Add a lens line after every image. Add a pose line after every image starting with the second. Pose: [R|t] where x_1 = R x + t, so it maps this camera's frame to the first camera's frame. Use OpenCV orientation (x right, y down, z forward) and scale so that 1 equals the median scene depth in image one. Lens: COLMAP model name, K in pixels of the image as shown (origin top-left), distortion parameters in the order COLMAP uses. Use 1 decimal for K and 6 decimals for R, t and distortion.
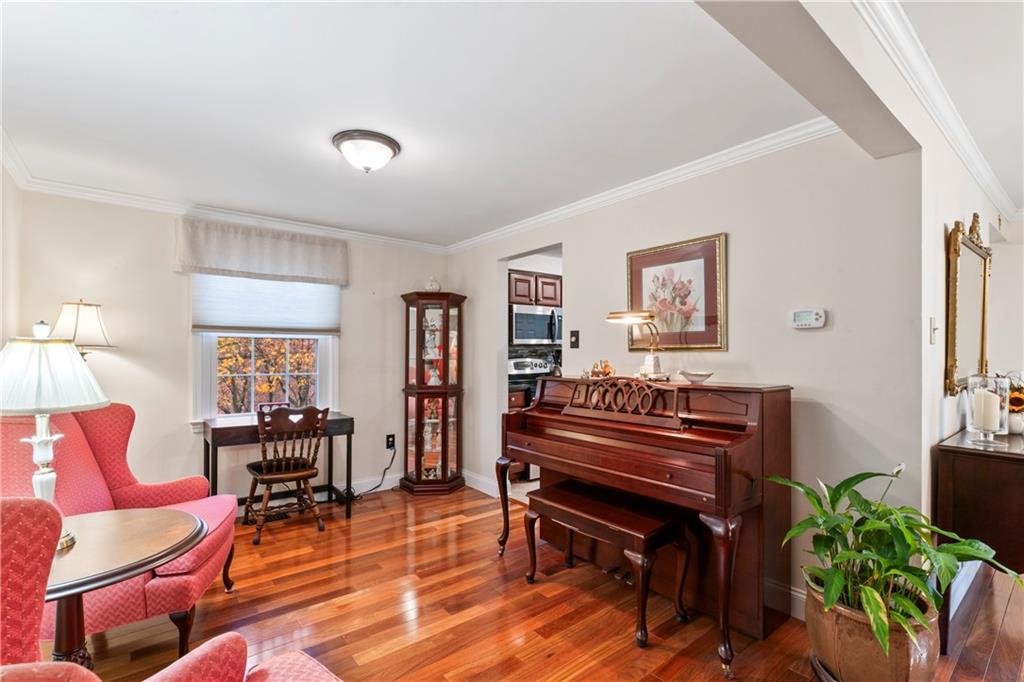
lens RADIAL K [[466.0, 0, 509.0], [0, 466.0, 349.9], [0, 0, 1]] dist [-0.002161, 0.000190]
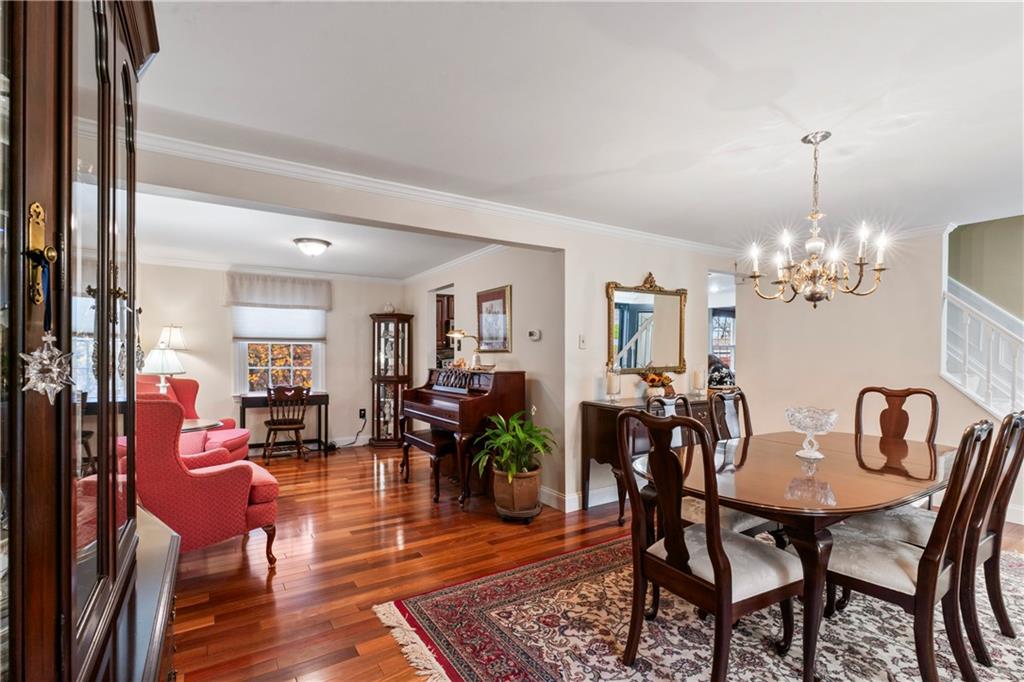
lens RADIAL K [[466.0, 0, 511.8], [0, 466.0, 355.8], [0, 0, 1]] dist [-0.002161, 0.000190]
pose [[0.994757, -0.000501, -0.102261, 0.472933], [0.001287, 0.999970, 0.007618, 0.001595], [0.102254, -0.007710, 0.994728, -0.543297]]
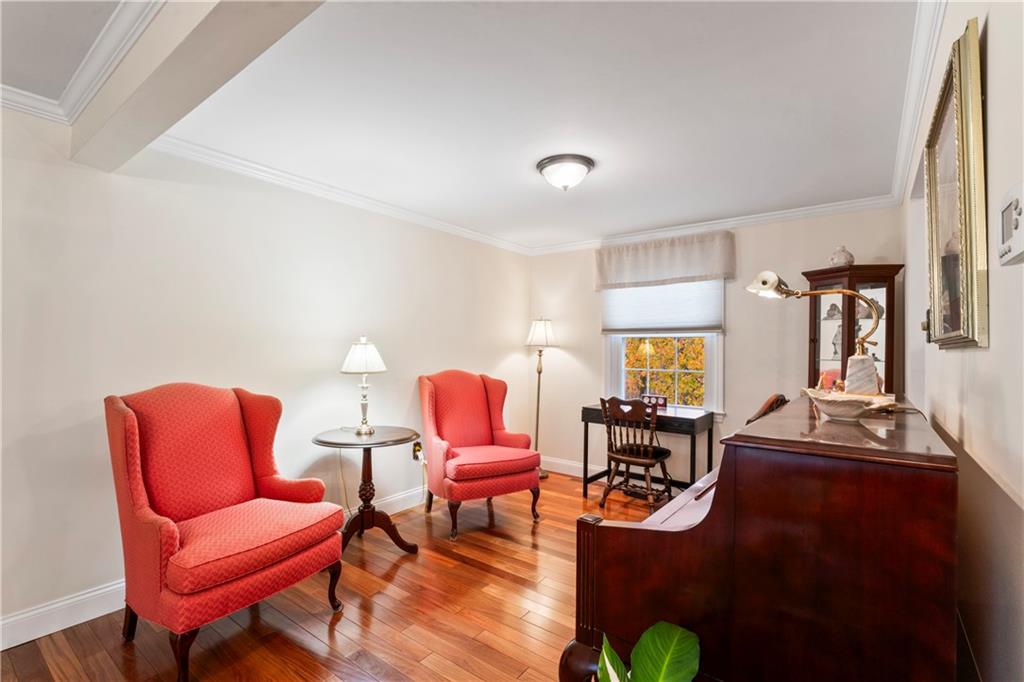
lens RADIAL K [[466.0, 0, 509.5], [0, 466.0, 346.0], [0, 0, 1]] dist [-0.002161, 0.000190]
pose [[0.246574, -0.007724, -0.969093, 0.521351], [-0.001209, 0.999965, -0.008278, 0.004848], [0.969123, 0.003213, 0.246556, 0.411997]]
